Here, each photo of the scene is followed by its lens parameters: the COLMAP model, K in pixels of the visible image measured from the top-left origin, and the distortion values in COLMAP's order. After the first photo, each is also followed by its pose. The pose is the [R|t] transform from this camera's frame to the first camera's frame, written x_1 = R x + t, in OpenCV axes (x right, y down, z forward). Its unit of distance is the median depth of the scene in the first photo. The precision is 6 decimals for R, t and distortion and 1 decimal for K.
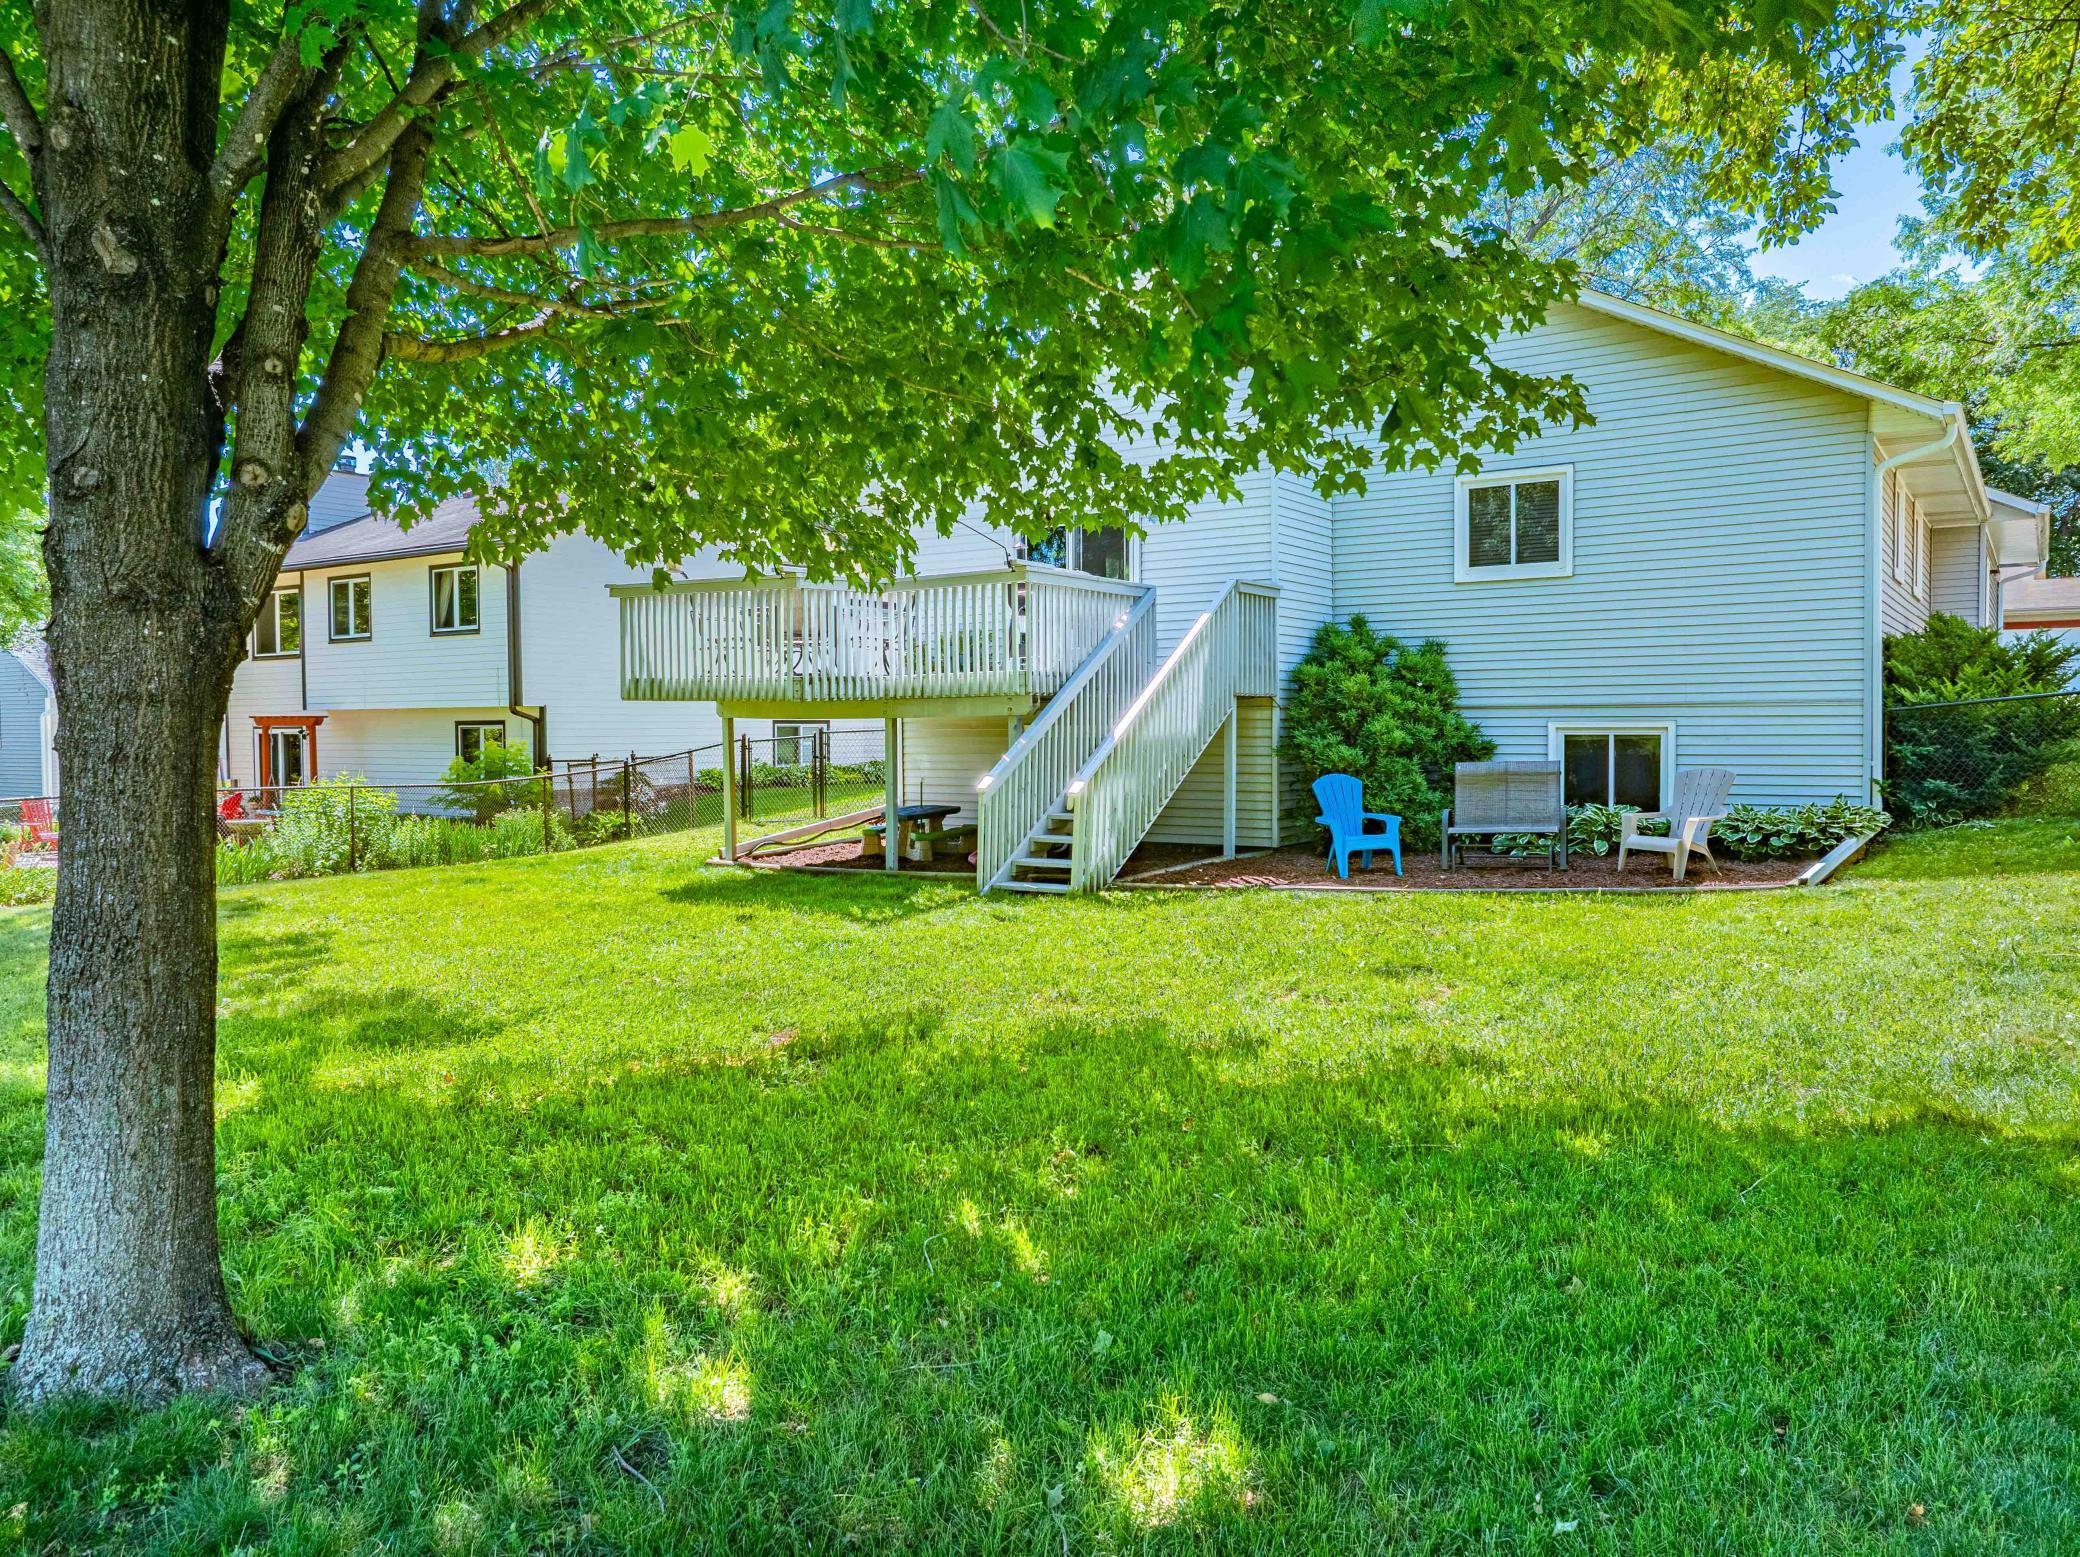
lens RADIAL K [[1465.8, 0, 1036.9], [0, 1465.8, 778.7], [0, 0, 1]] dist [-0.019917, 0.019223]
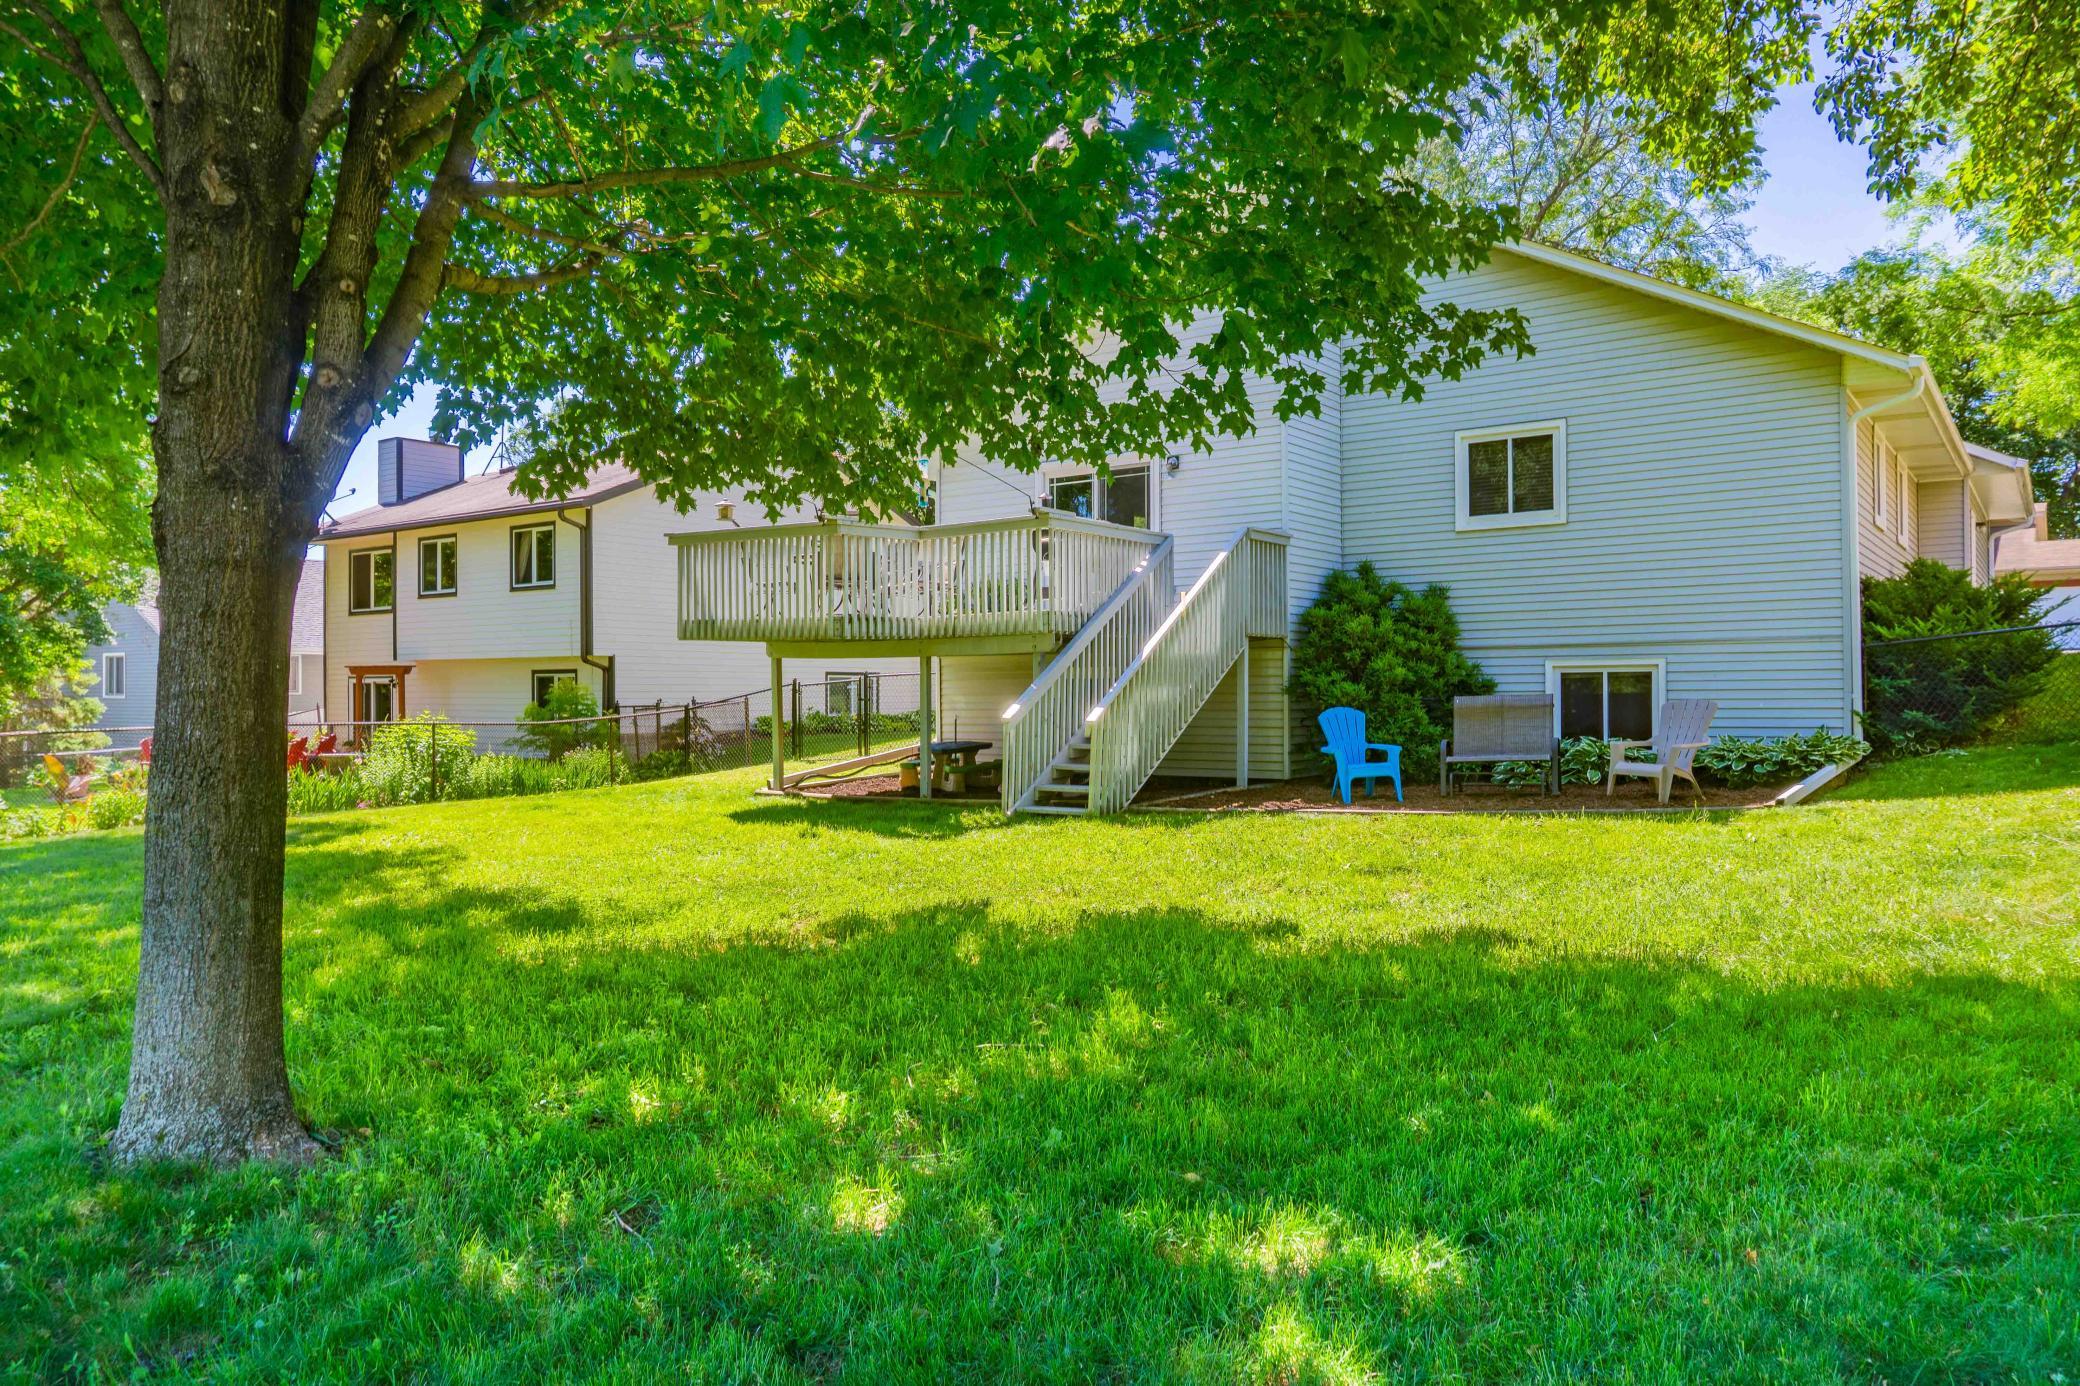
lens RADIAL K [[1395.6, 0, 1032.7], [0, 1395.6, 687.8], [0, 0, 1]] dist [-0.001789, -0.031545]
pose [[0.999247, 0.000119, -0.038805, 0.020032], [-0.001674, 0.999197, -0.040036, 0.023859], [0.038769, 0.040071, 0.998444, -0.022893]]
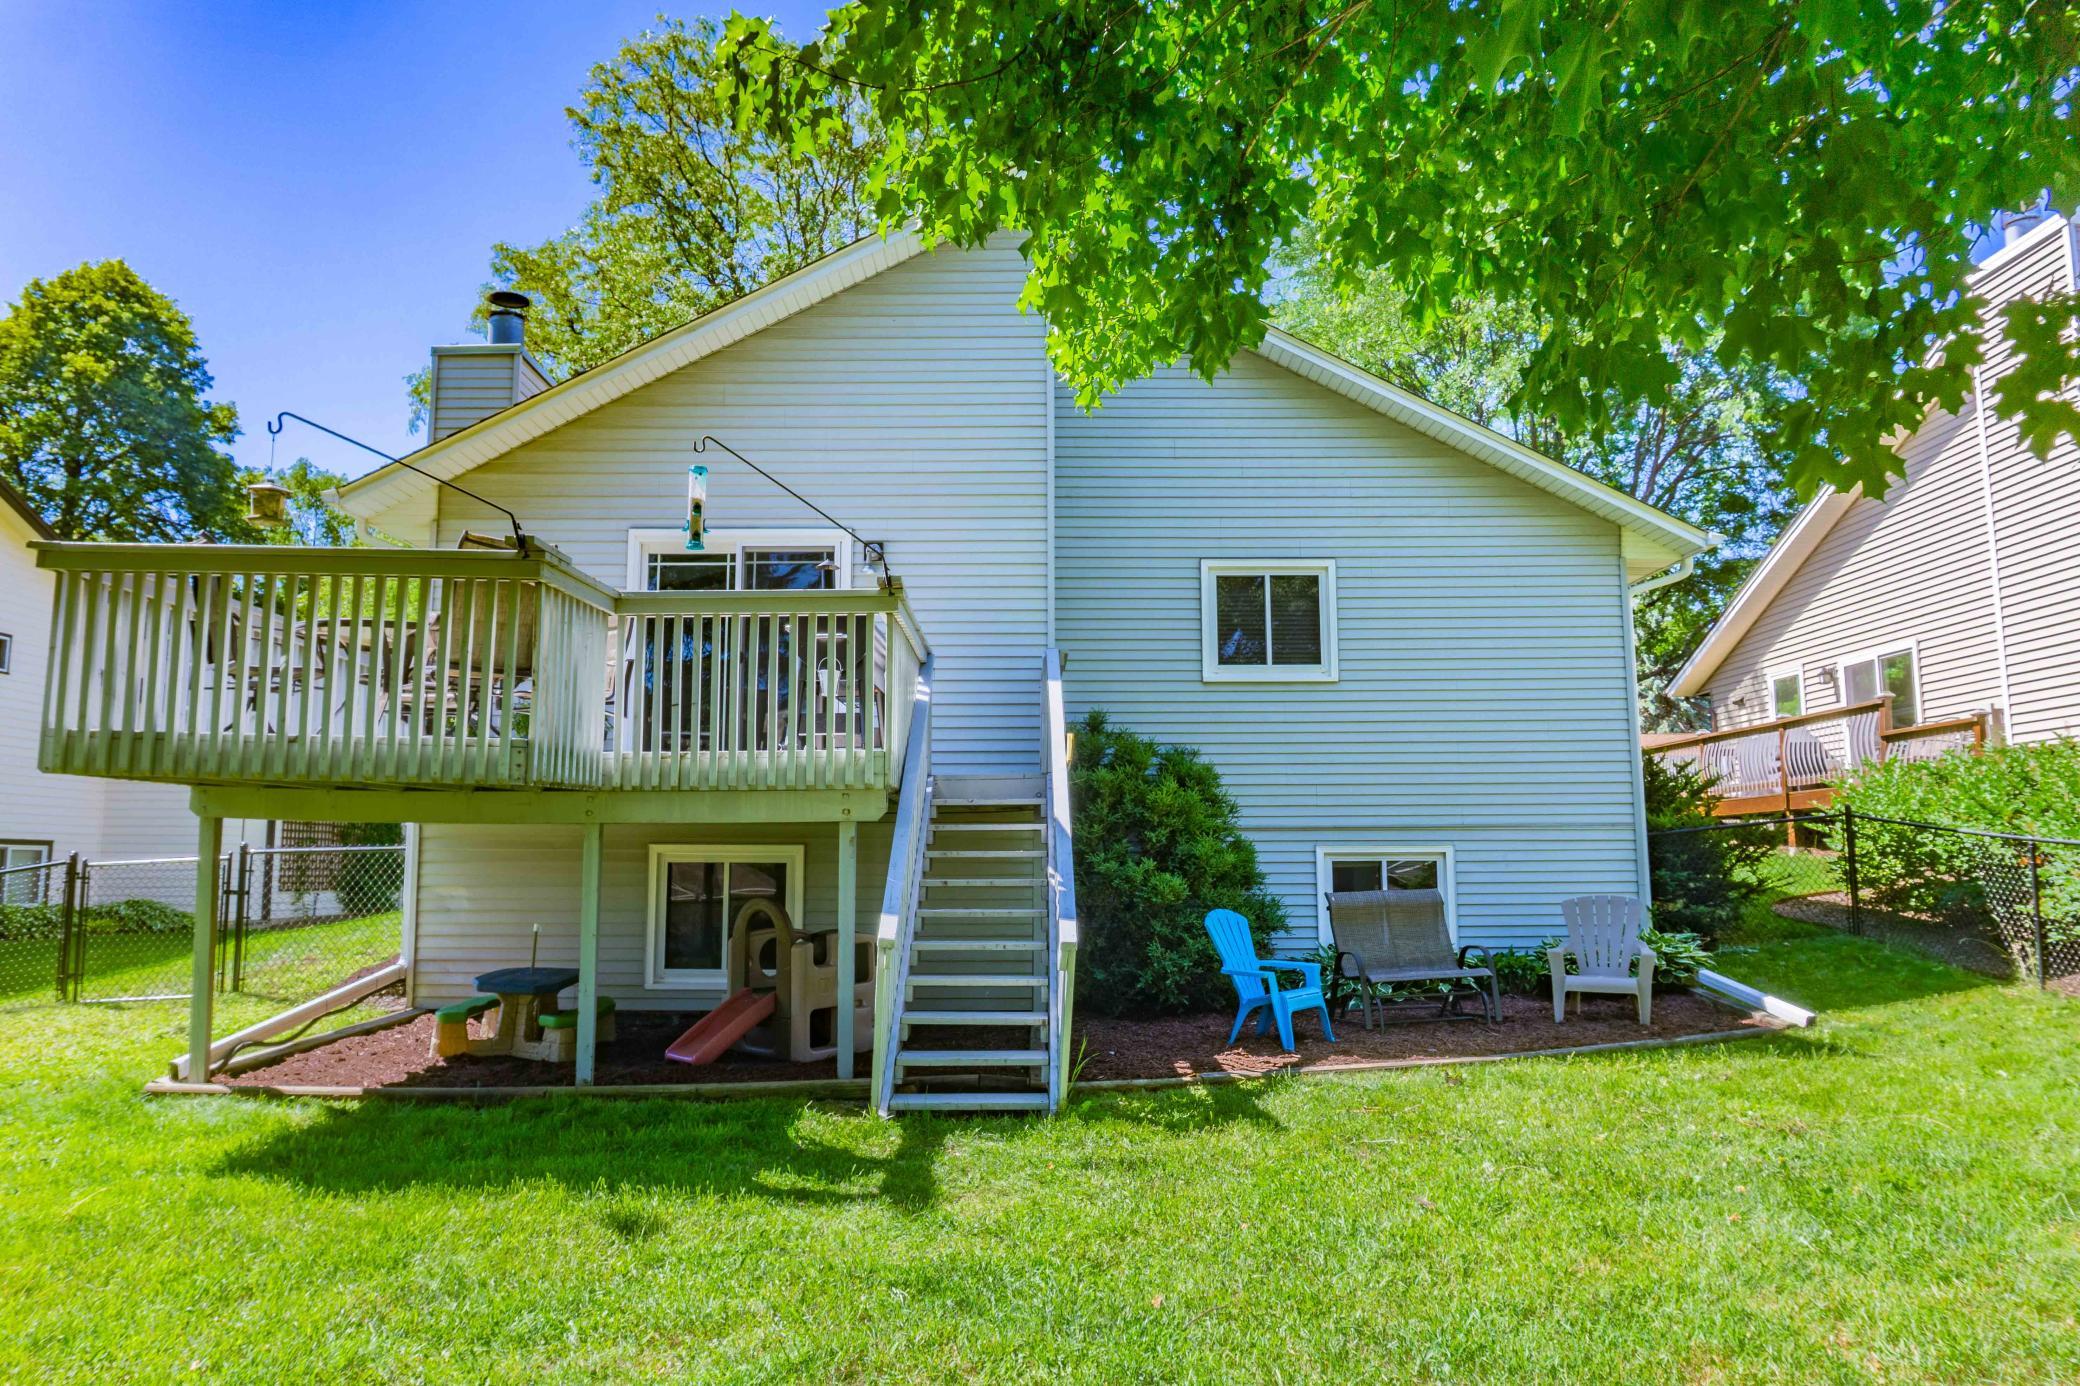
lens RADIAL K [[1395.6, 0, 1032.7], [0, 1395.6, 687.8], [0, 0, 1]] dist [-0.001789, -0.031545]
pose [[0.831481, 0.076094, 0.550317, -0.277613], [0.015105, 0.987112, -0.159314, -0.002351], [-0.555348, 0.140779, 0.819616, 0.440027]]
